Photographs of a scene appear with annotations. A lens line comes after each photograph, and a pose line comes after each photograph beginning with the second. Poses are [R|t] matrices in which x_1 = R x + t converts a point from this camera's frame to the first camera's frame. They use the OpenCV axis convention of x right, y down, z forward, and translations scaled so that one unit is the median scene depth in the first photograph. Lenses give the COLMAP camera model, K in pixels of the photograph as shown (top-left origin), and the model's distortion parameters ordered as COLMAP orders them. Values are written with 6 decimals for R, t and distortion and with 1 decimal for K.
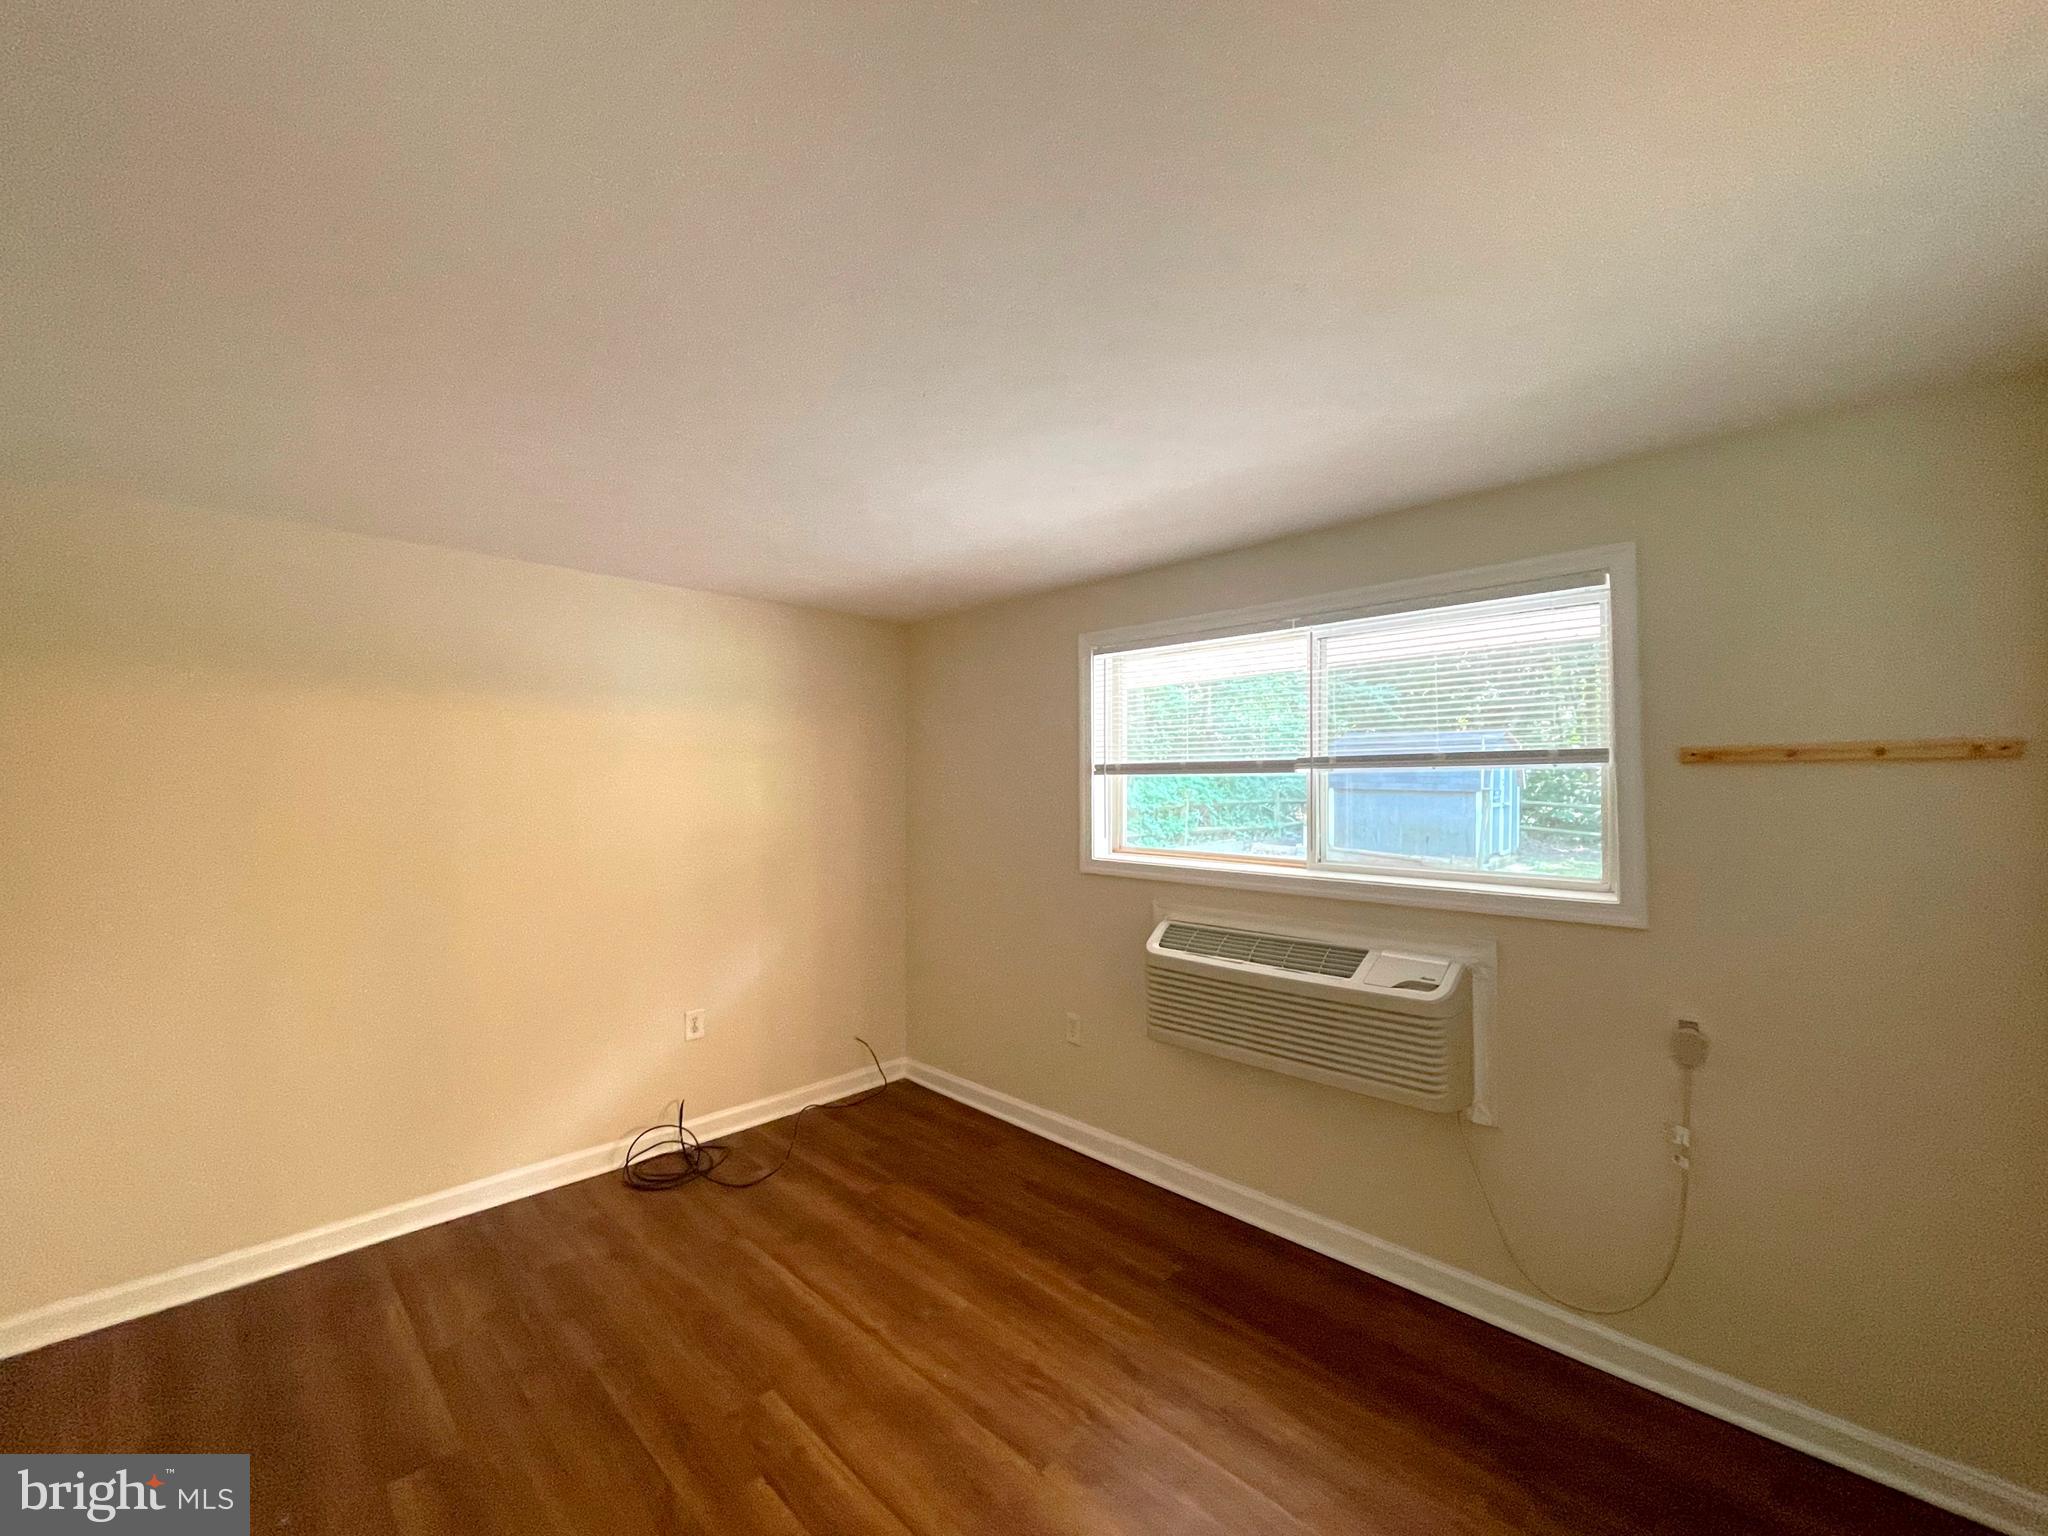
lens RADIAL K [[840.0, 0, 1023.8], [0, 840.0, 765.7], [0, 0, 1]] dist [-0.000795, -0.000099]
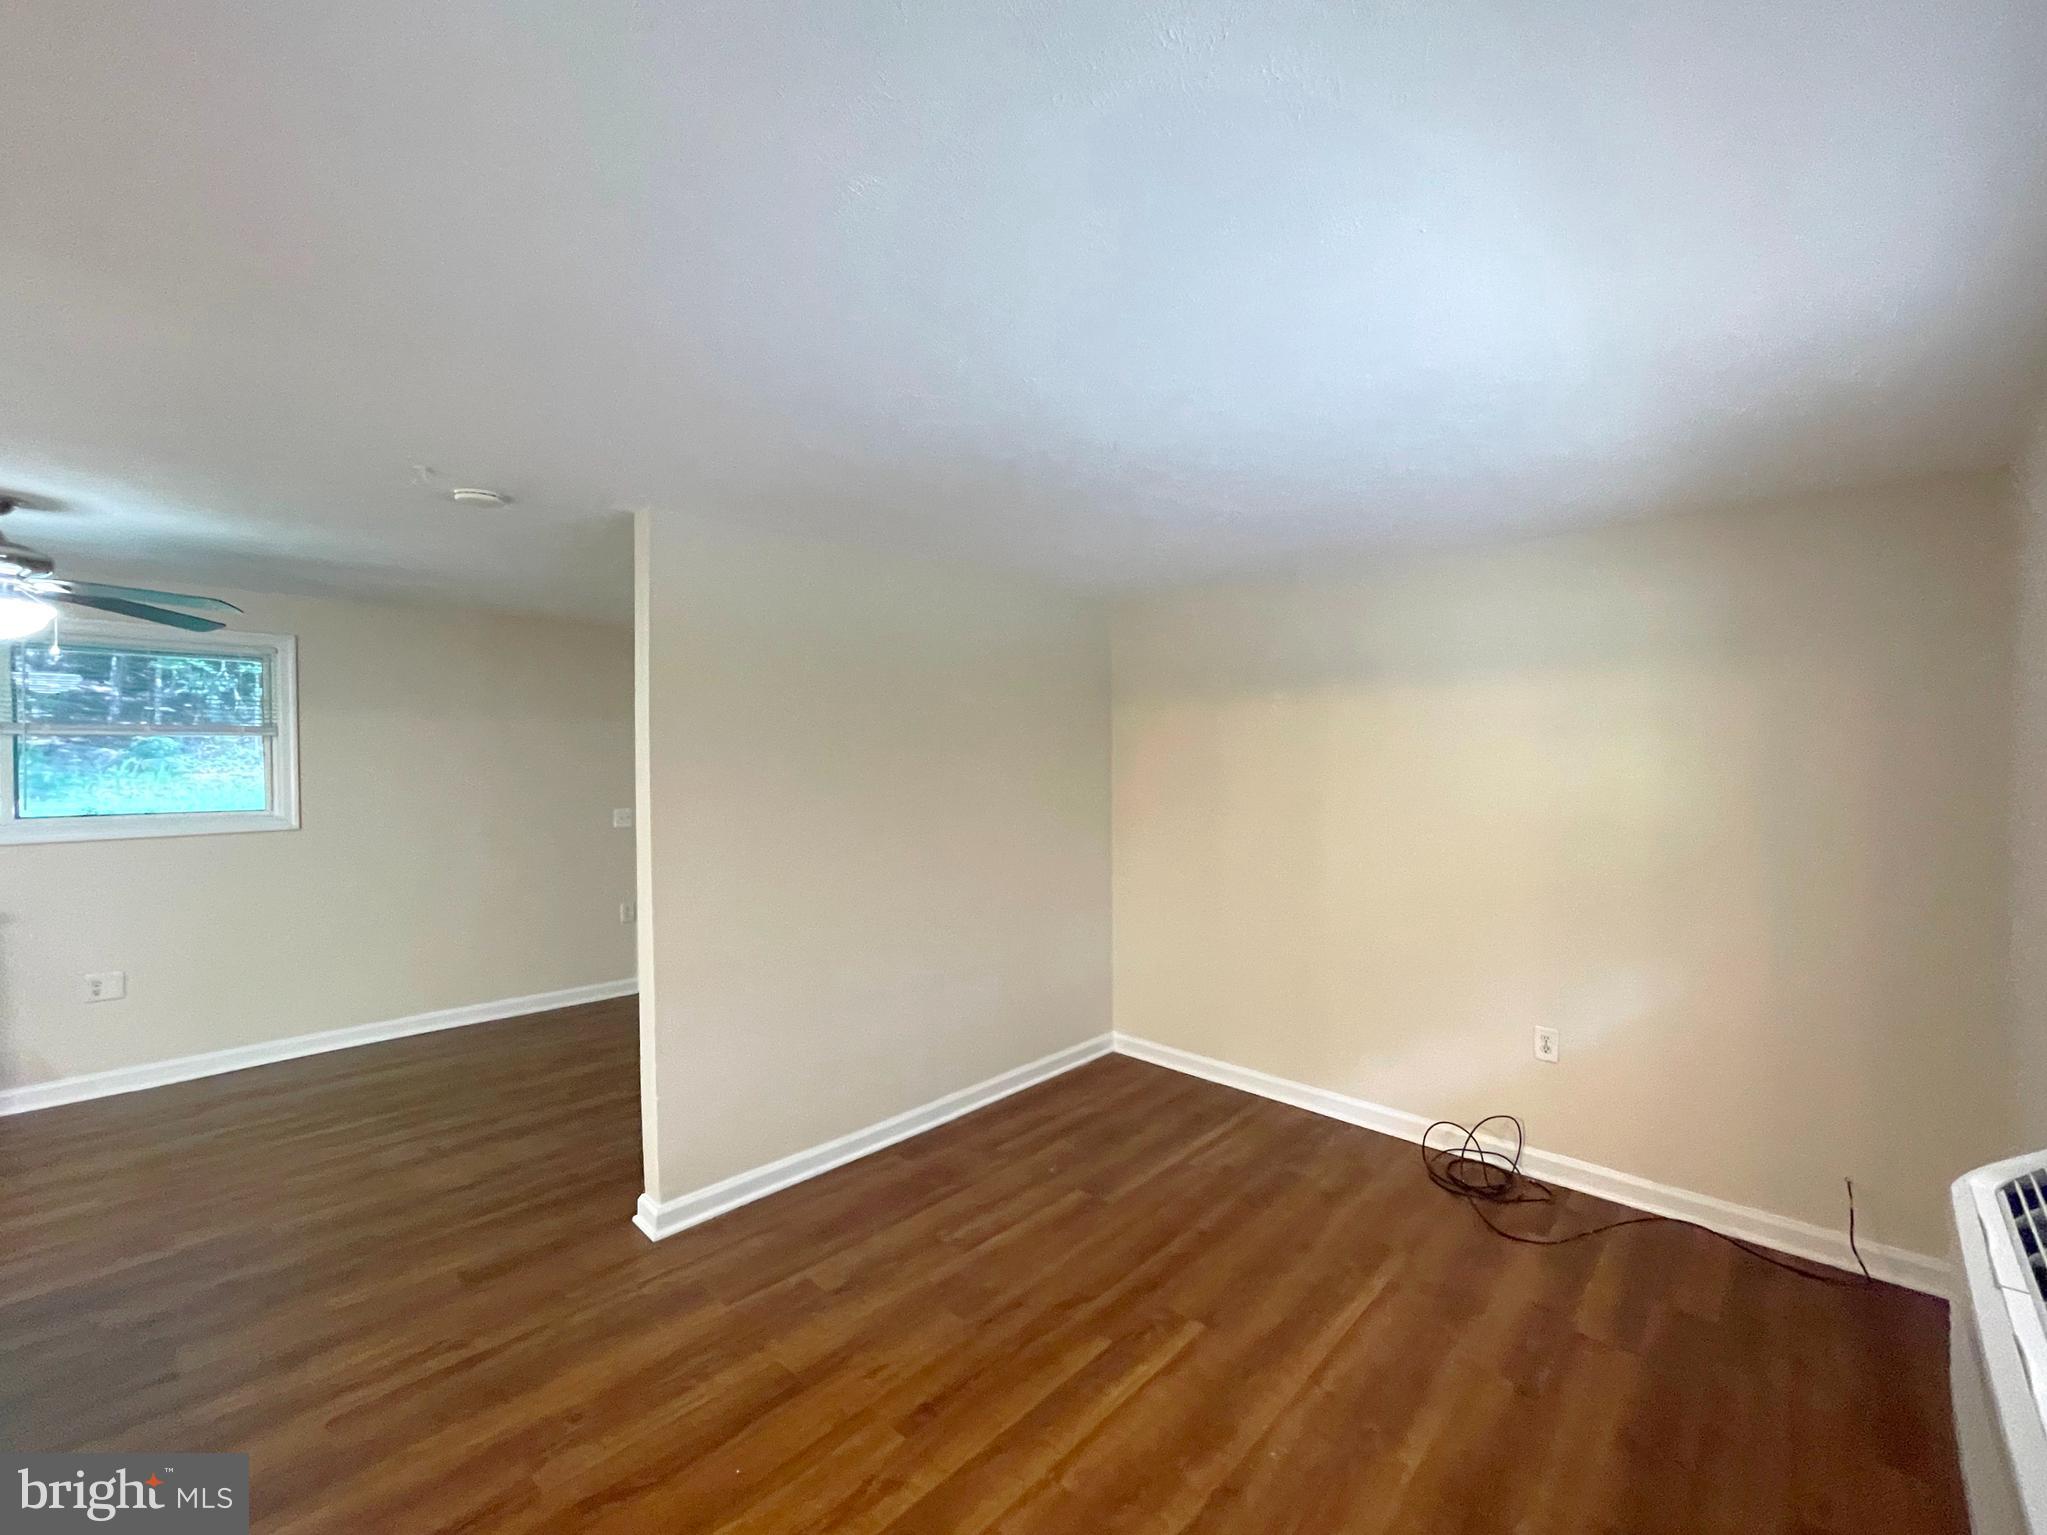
lens RADIAL K [[863.2, 0, 1023.5], [0, 863.2, 767.5], [0, 0, 1]] dist [-0.042788, 0.023859]
pose [[0.022603, 0.015384, -0.999626, 0.578900], [0.017888, 0.999715, 0.015789, 0.001201], [0.999584, -0.018238, 0.022322, 0.559416]]
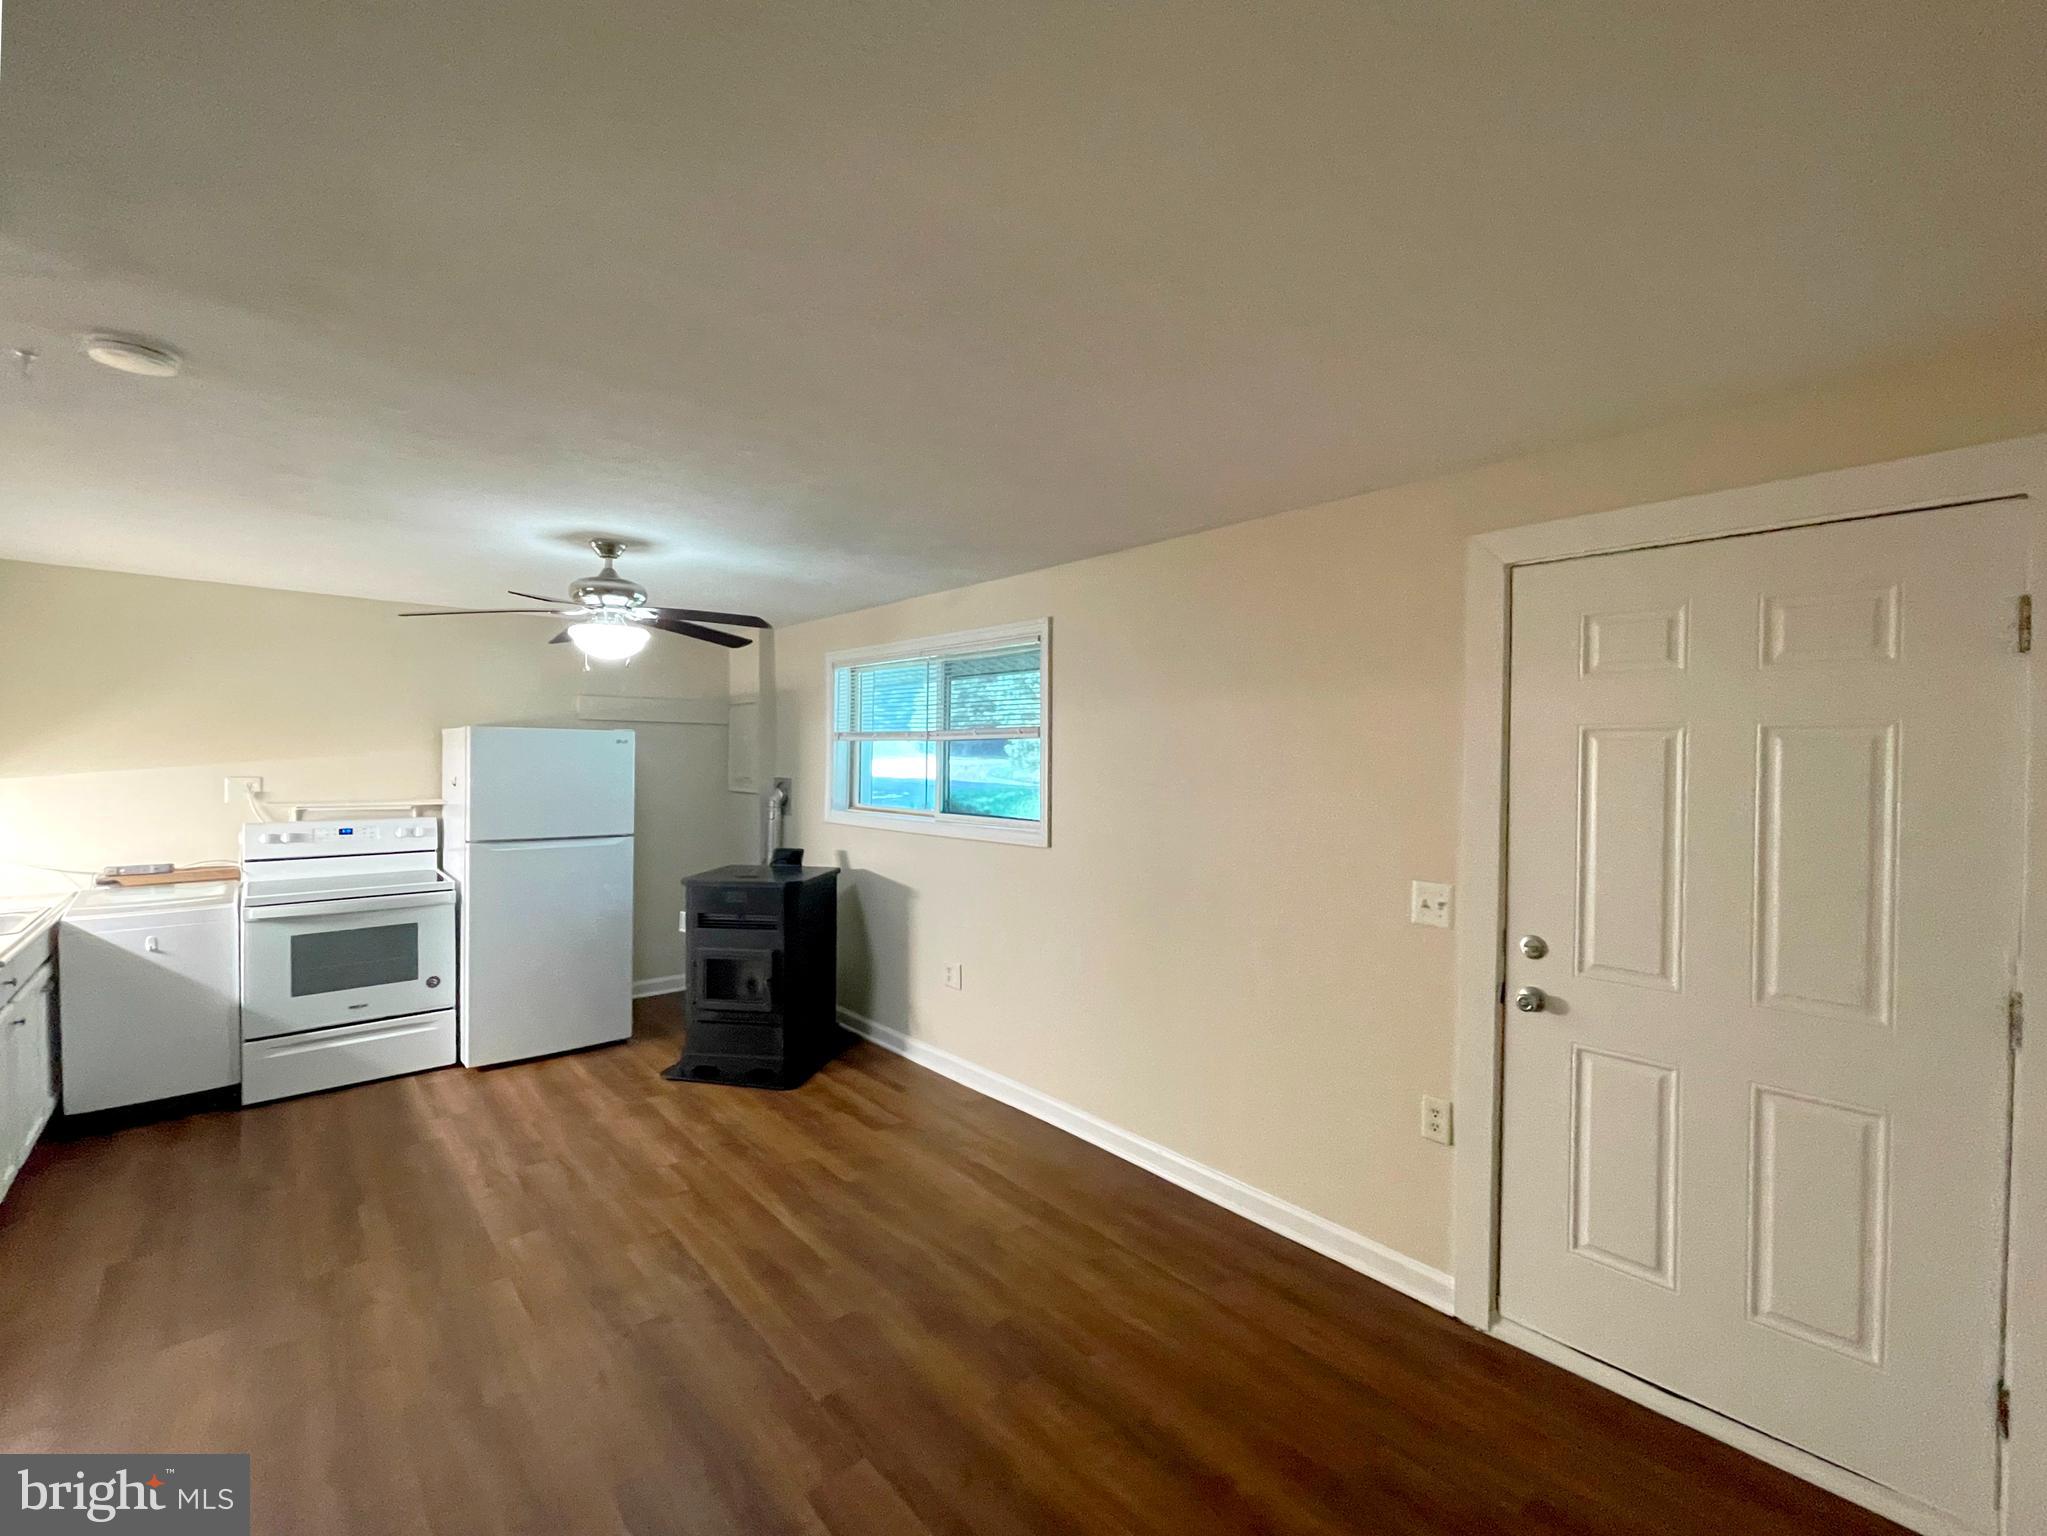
lens RADIAL K [[864.2, 0, 1041.9], [0, 864.2, 770.9], [0, 0, 1]] dist [0.001476, 0.000459]
pose [[-0.998464, -0.009983, 0.054500, -1.005383], [-0.010109, 0.999947, -0.002037, 0.001271], [-0.054477, -0.002584, -0.998512, 0.569308]]
